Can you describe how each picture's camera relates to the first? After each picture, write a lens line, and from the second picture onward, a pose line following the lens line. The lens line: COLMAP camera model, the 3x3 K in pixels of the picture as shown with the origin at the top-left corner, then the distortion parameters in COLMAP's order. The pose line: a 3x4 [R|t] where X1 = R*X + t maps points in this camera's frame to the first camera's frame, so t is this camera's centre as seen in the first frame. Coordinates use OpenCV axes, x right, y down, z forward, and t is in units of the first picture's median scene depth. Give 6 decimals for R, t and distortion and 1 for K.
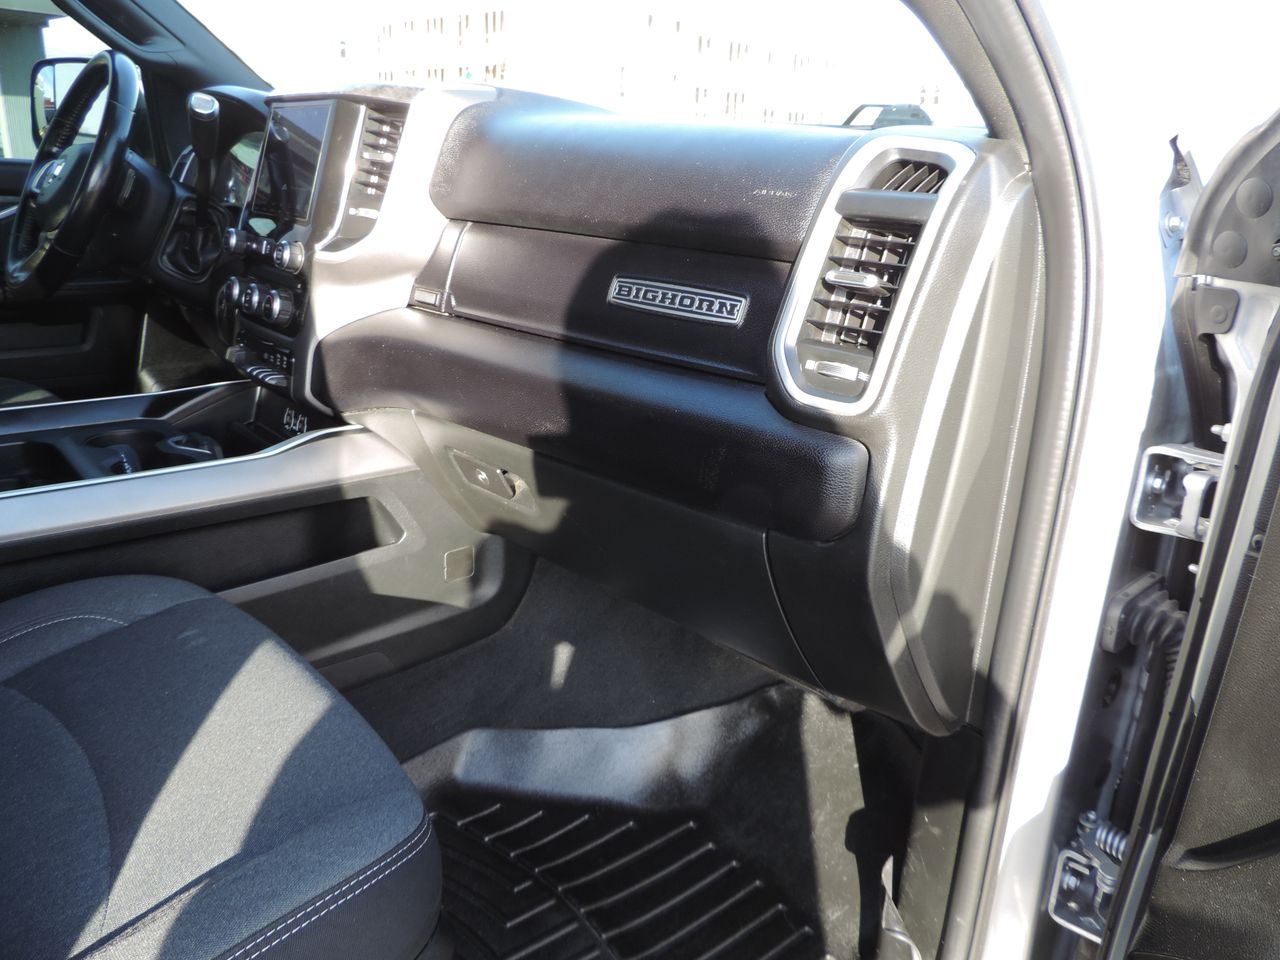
lens RADIAL K [[886.0, 0, 640.0], [0, 886.0, 480.0], [0, 0, 1]] dist [-0.030403, 0.007185]
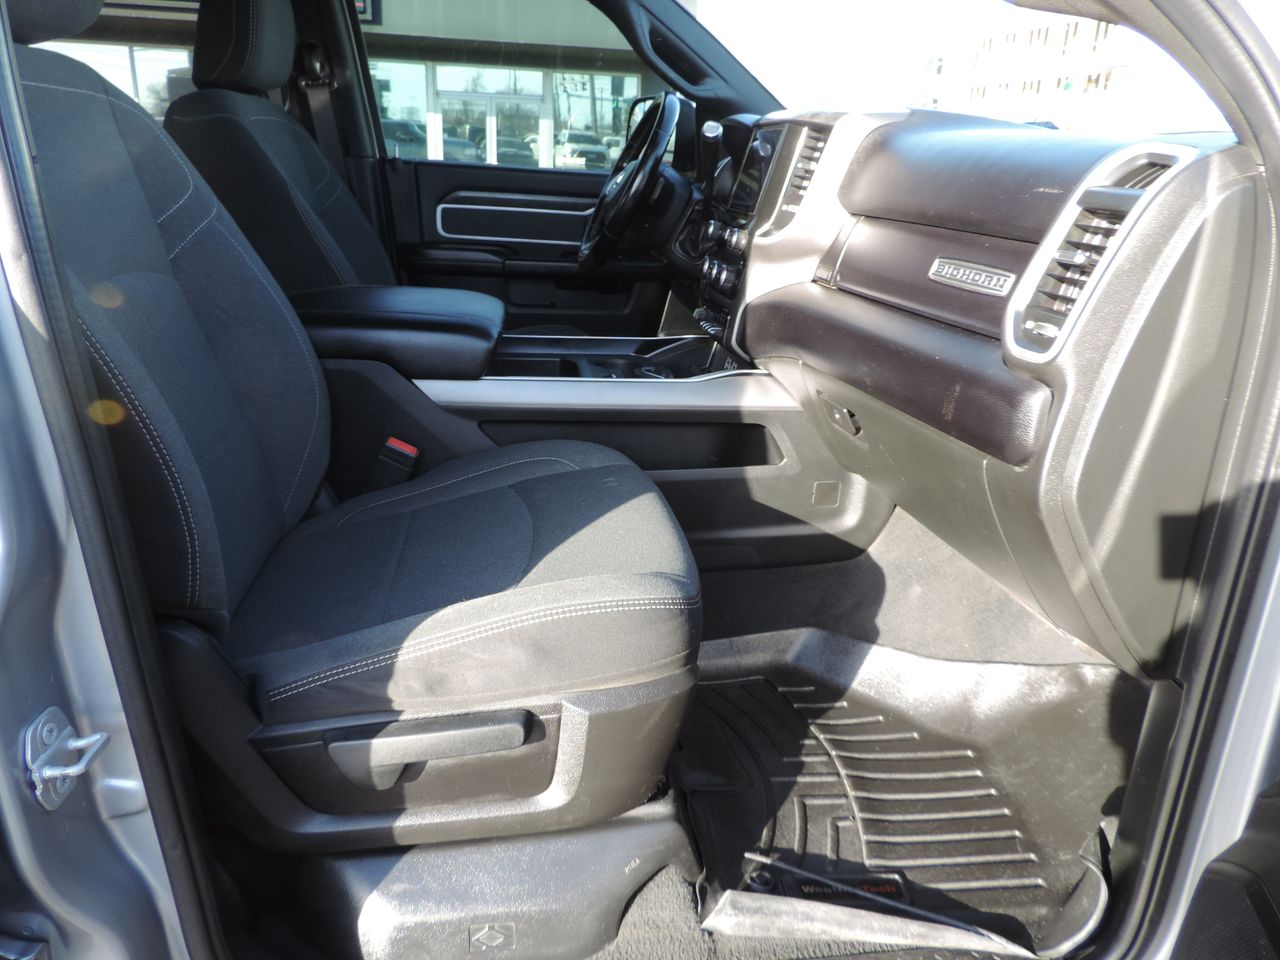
lens RADIAL K [[872.3, 0, 640.0], [0, 872.3, 480.0], [0, 0, 1]] dist [-0.060180, 0.004082]
pose [[0.829934, 0.168604, -0.531773, 0.251838], [-0.172262, 0.984105, 0.043172, 0.077338], [0.530599, 0.055774, 0.845786, -0.186775]]
